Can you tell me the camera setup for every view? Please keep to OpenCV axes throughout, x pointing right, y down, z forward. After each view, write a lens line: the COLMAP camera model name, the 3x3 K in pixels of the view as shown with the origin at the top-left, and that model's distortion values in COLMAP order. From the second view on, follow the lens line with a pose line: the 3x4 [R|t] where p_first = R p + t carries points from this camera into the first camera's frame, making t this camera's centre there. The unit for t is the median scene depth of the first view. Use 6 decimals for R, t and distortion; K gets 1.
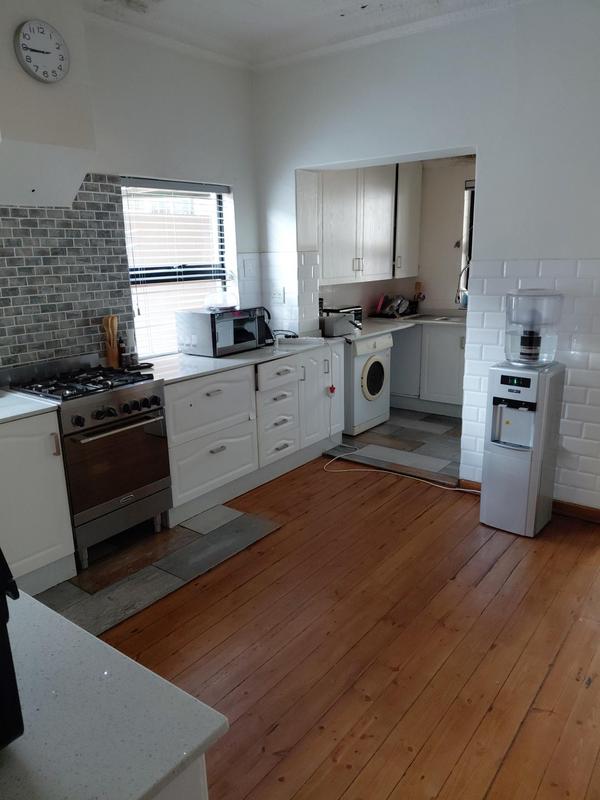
lens RADIAL K [[592.6, 0, 305.5], [0, 592.6, 412.2], [0, 0, 1]] dist [0.072095, -0.101732]
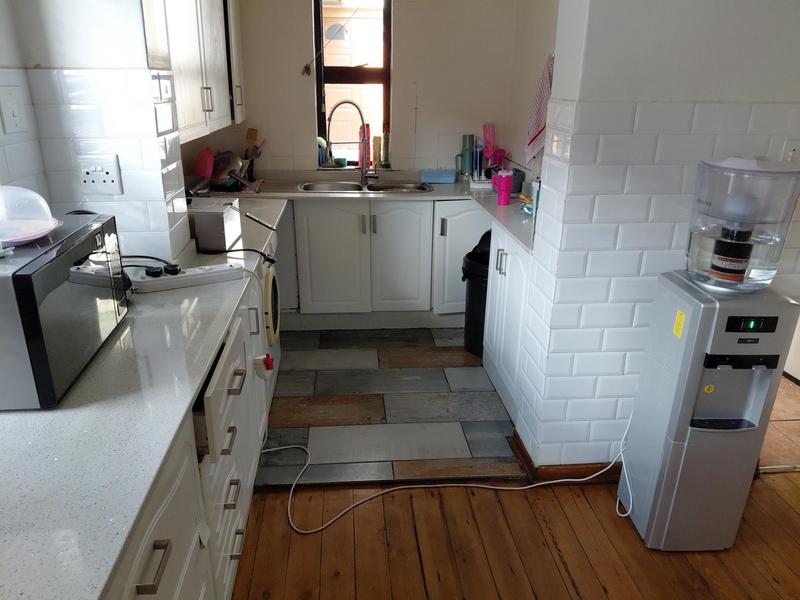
lens RADIAL K [[592.6, 0, 401.9], [0, 592.6, 297.7], [0, 0, 1]] dist [0.072095, -0.101732]
pose [[0.740376, -0.201951, 0.641139, -0.234908], [0.146362, 0.979350, 0.139468, -0.190147], [-0.656065, -0.009421, 0.754646, 0.736170]]
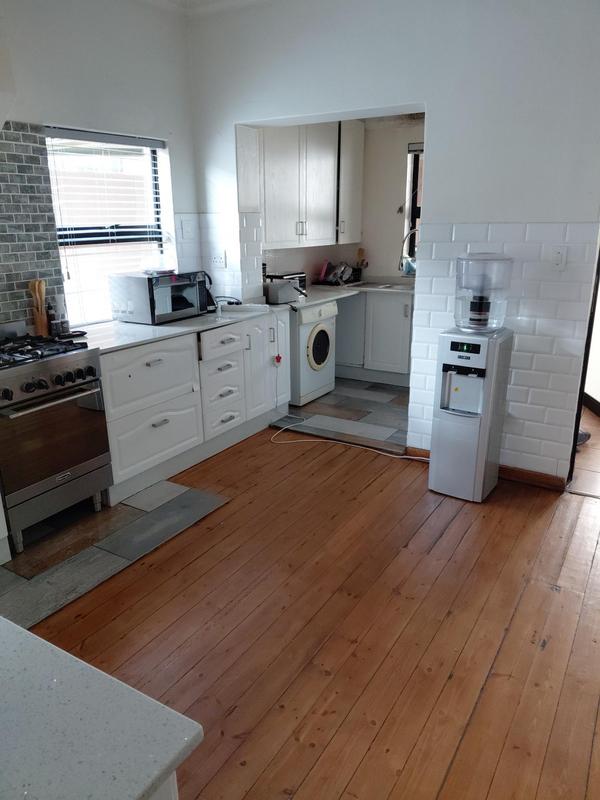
lens RADIAL K [[592.6, 0, 300.8], [0, 592.6, 413.6], [0, 0, 1]] dist [0.072095, -0.101732]
pose [[0.995293, -0.018632, 0.095108, -0.015281], [0.013795, 0.998590, 0.051256, 0.003036], [-0.095929, -0.049702, 0.994147, 0.034659]]
